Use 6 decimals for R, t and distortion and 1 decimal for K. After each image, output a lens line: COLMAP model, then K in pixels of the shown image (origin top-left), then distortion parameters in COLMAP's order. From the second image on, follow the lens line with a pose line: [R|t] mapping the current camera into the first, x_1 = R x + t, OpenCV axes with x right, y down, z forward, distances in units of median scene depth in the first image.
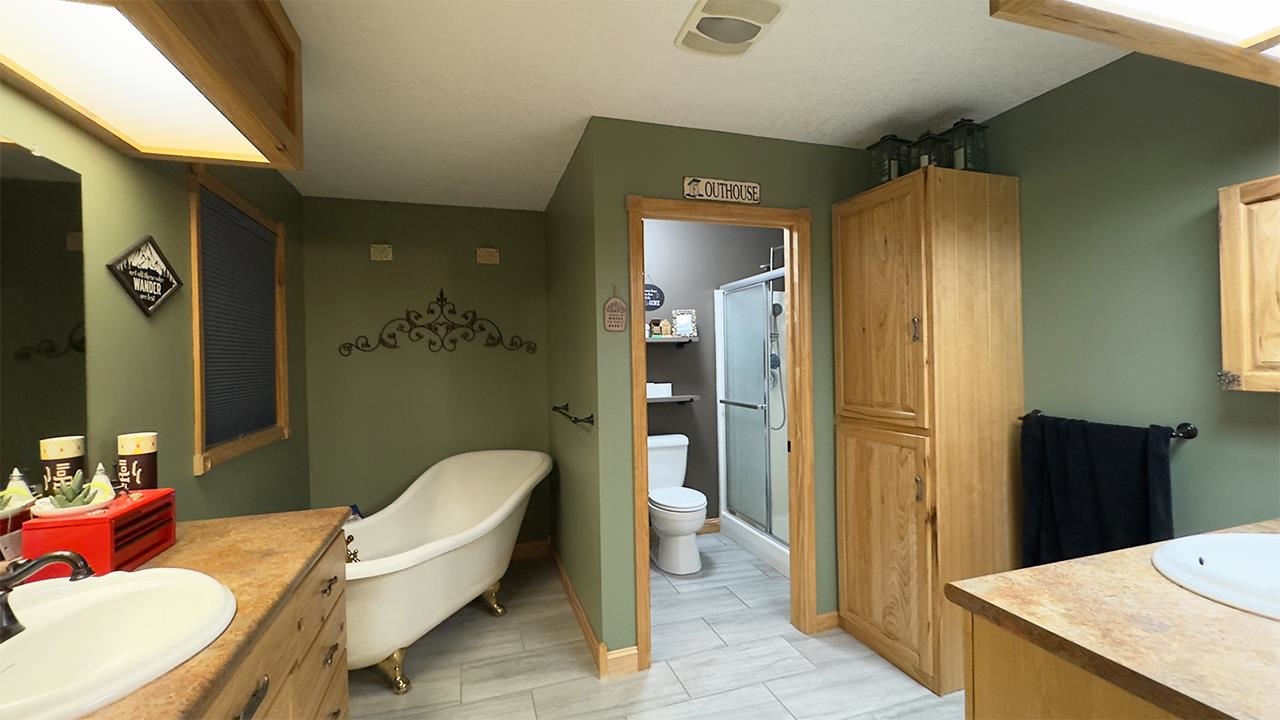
lens RADIAL K [[507.7, 0, 641.5], [0, 507.7, 358.8], [0, 0, 1]] dist [-0.001479, -0.000085]
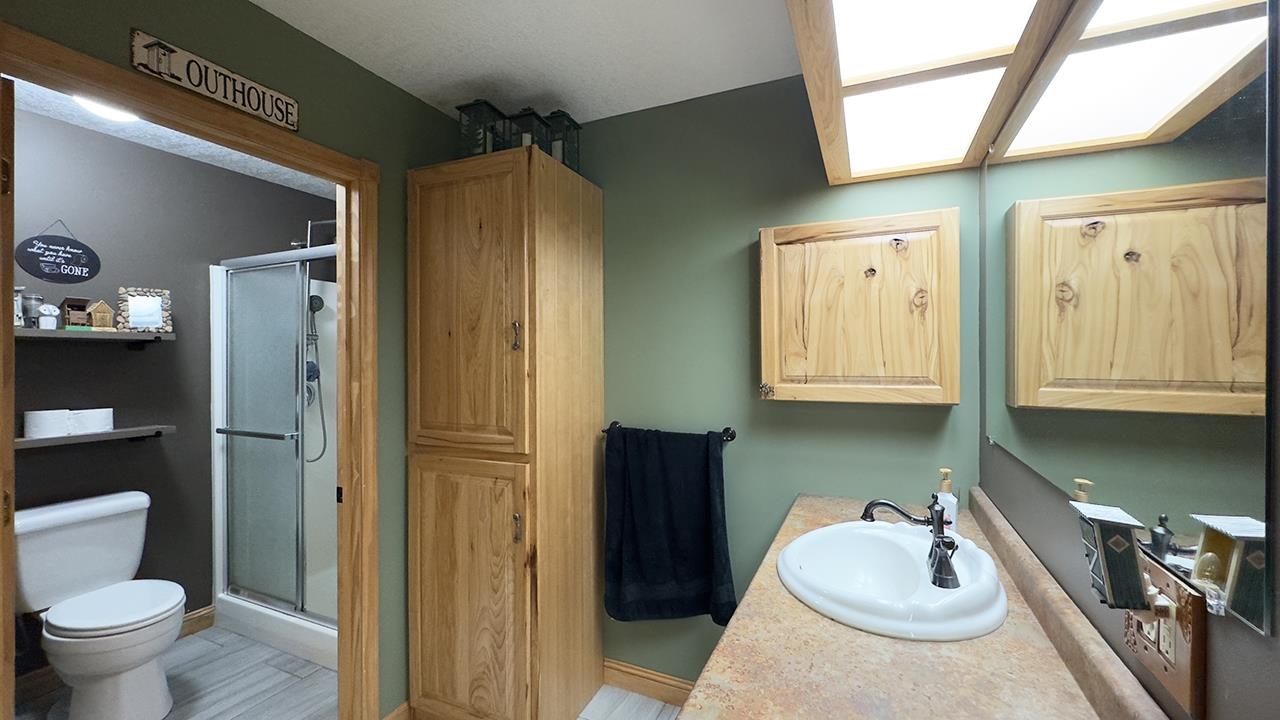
lens RADIAL K [[507.7, 0, 641.5], [0, 507.7, 358.8], [0, 0, 1]] dist [-0.001479, -0.000085]
pose [[0.664546, 0.017203, 0.747049, 0.046917], [-0.006127, 0.999827, -0.017574, -0.006076], [-0.747222, 0.007102, 0.664536, 0.251668]]
